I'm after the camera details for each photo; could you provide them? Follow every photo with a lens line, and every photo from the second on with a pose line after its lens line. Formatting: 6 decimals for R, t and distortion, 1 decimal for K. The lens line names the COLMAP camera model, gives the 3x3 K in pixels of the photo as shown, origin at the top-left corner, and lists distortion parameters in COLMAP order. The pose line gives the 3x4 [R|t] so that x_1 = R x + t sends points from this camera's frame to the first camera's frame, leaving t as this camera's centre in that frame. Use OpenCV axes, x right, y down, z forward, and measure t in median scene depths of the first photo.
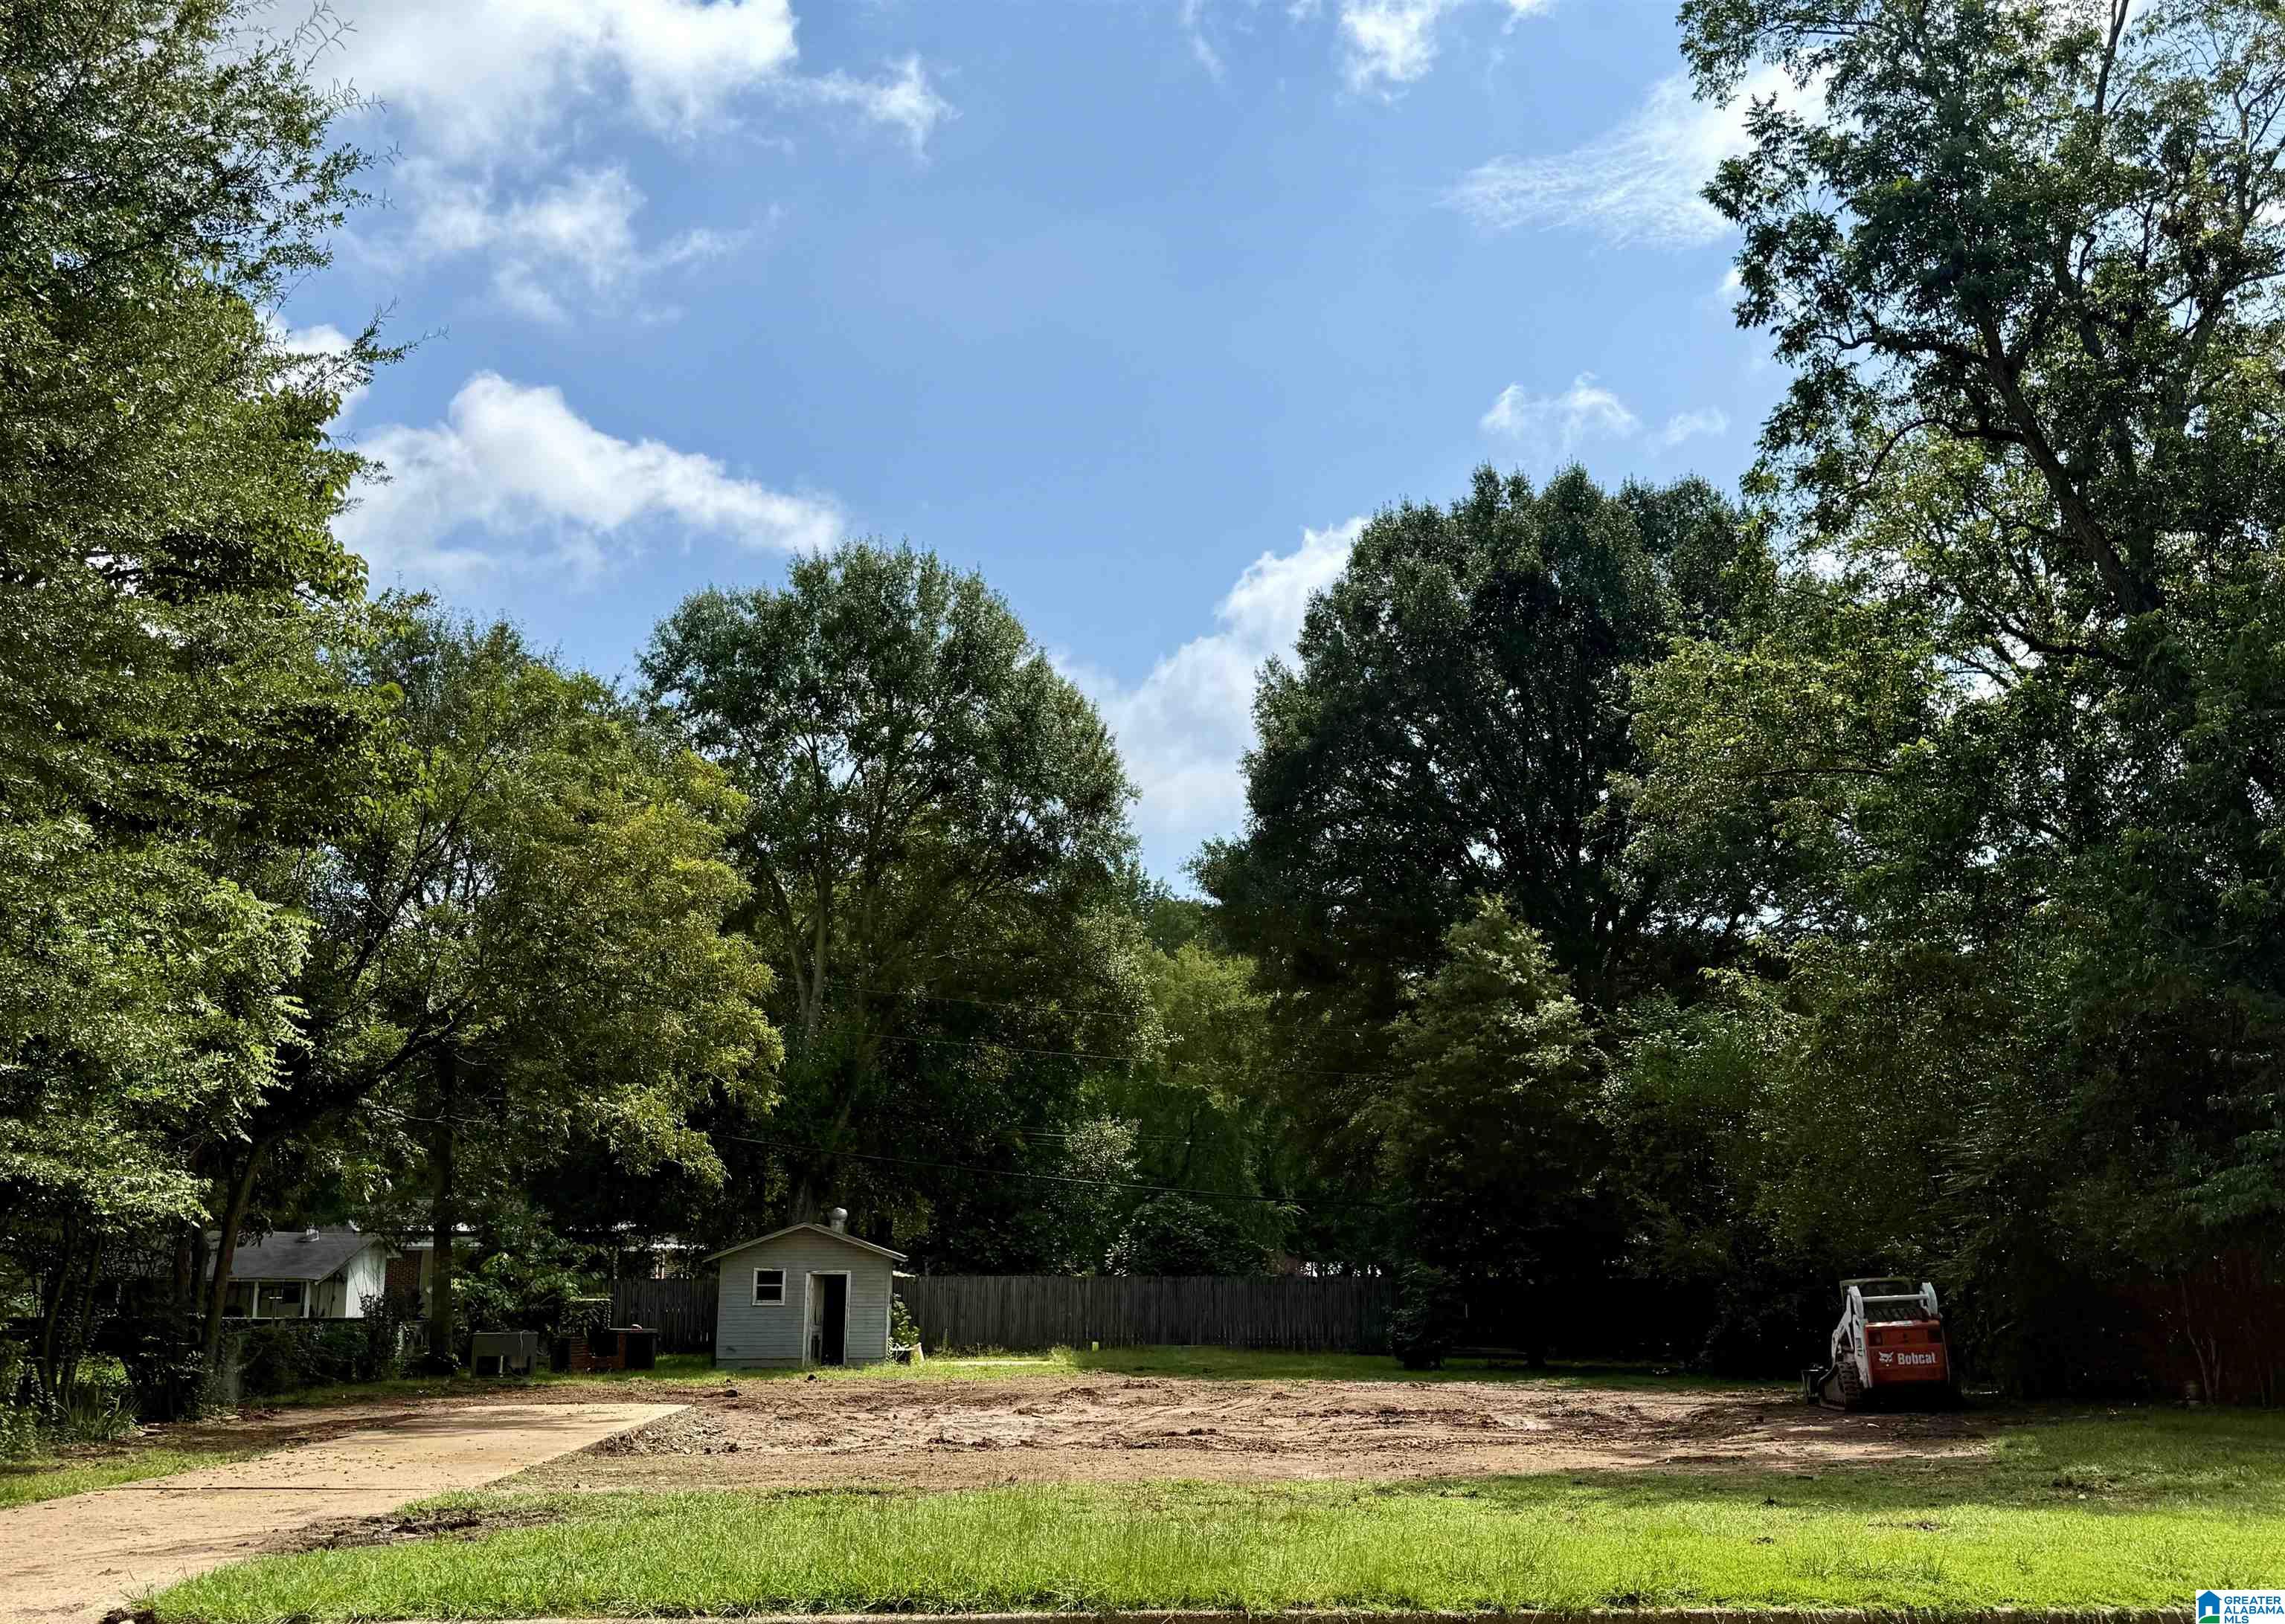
lens RADIAL K [[2250.0, 0, 1151.7], [0, 2250.0, 860.1], [0, 0, 1]] dist [0.195036, -0.415012]
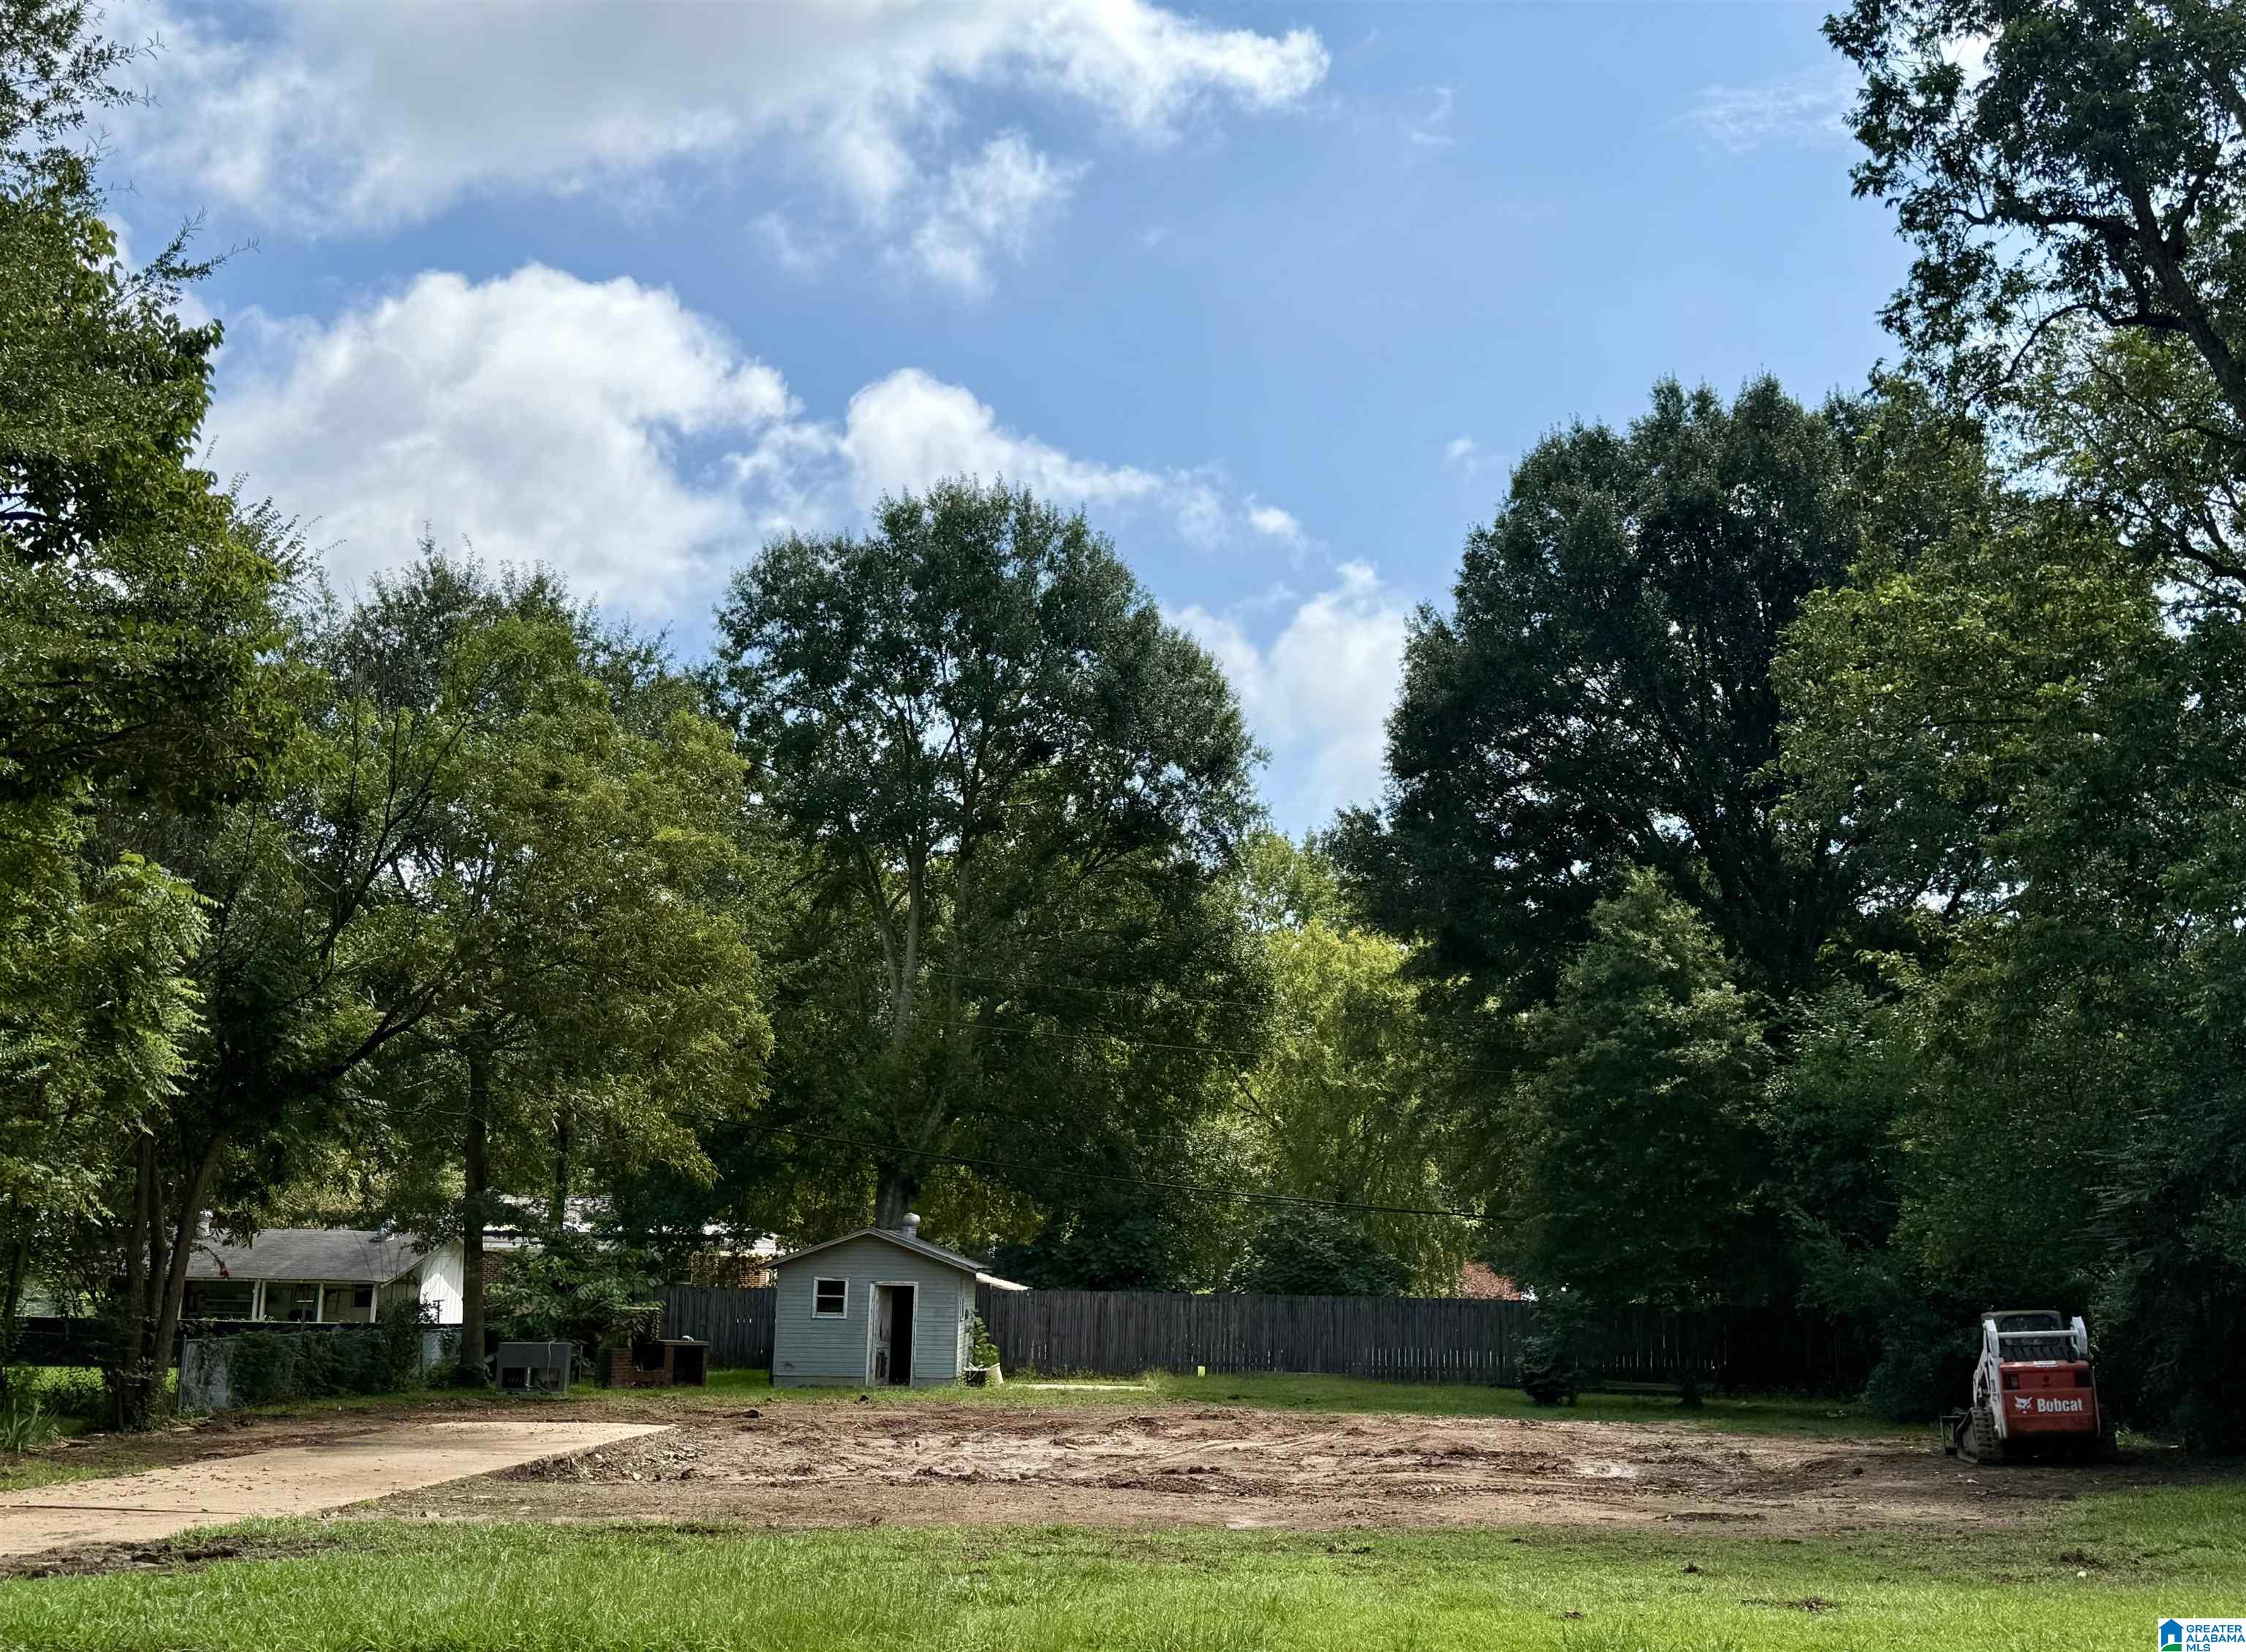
lens RADIAL K [[2472.1, 0, 1130.4], [0, 2472.1, 856.2], [0, 0, 1]] dist [0.190924, -0.395587]
pose [[0.993675, -0.003198, -0.112252, 0.064559], [0.004104, 0.999961, 0.007849, 0.002567], [0.112223, -0.008260, 0.993649, 0.019103]]
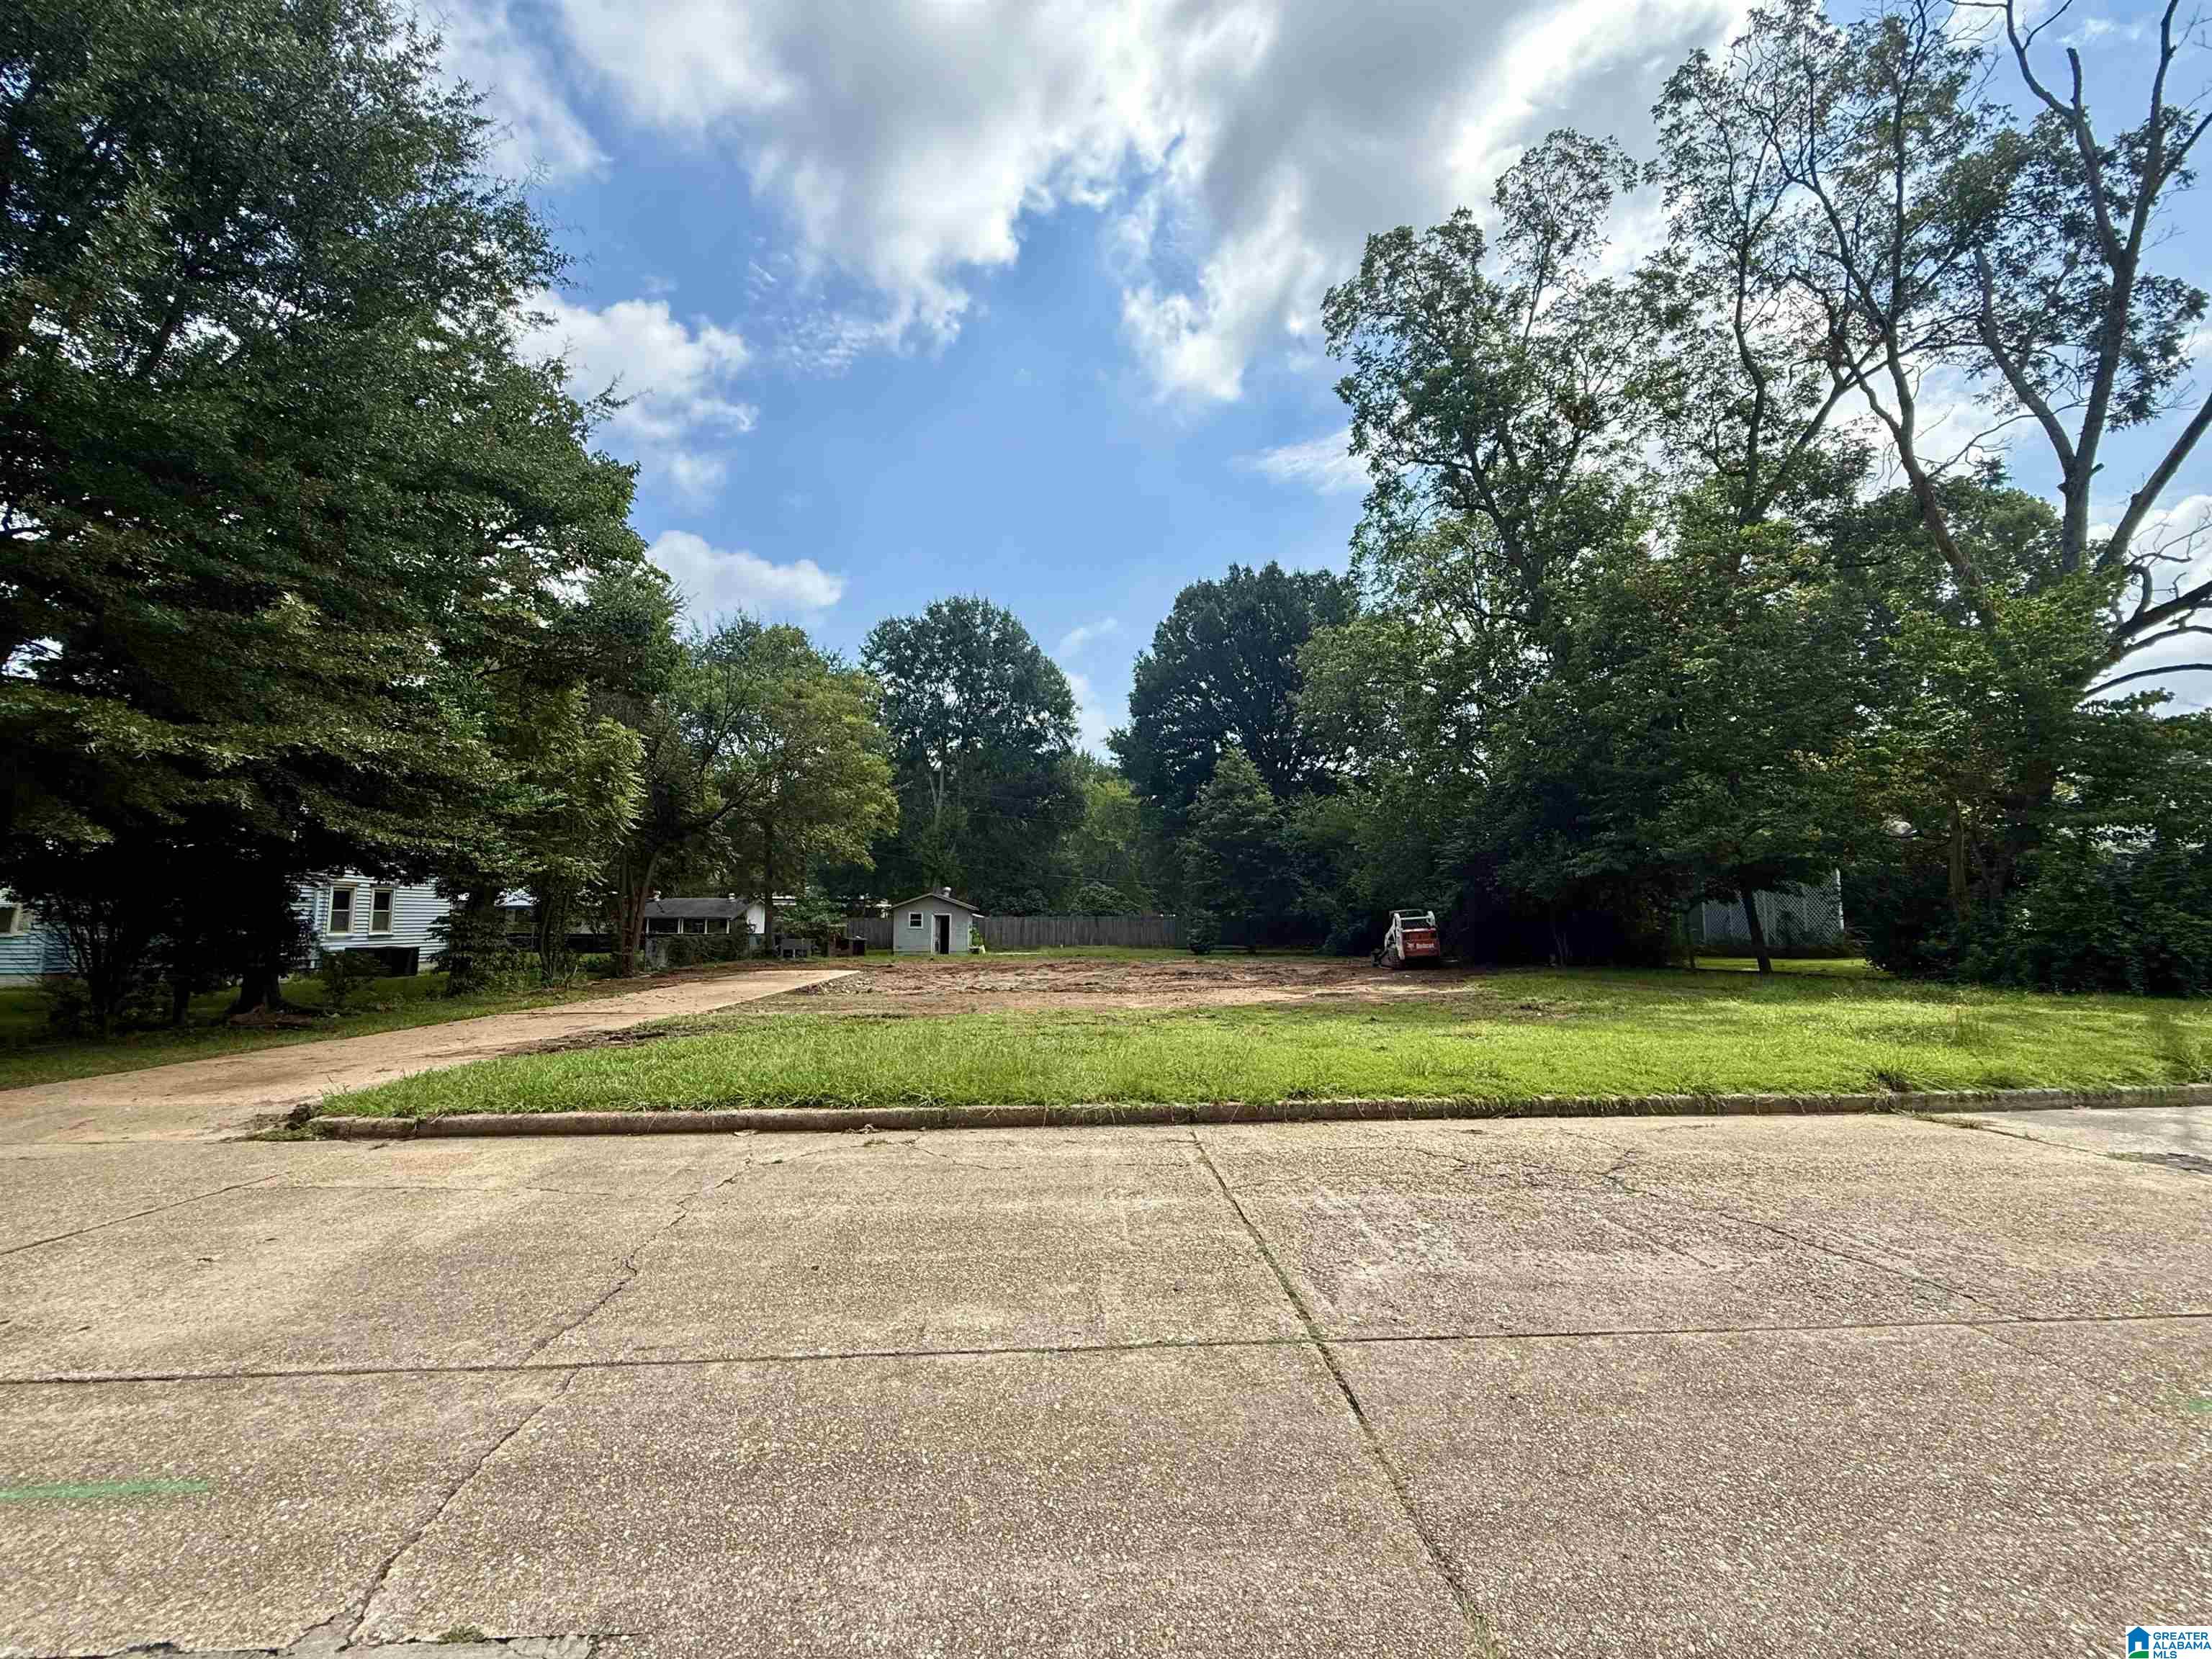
lens RADIAL K [[892.9, 0, 1106.0], [0, 892.9, 829.5], [0, 0, 1]] dist [0.000427, -0.000047]
pose [[0.999985, -0.005312, 0.001279, 0.021731], [0.005195, 0.996902, 0.078479, 0.027531], [-0.001692, -0.078471, 0.996915, 0.115868]]
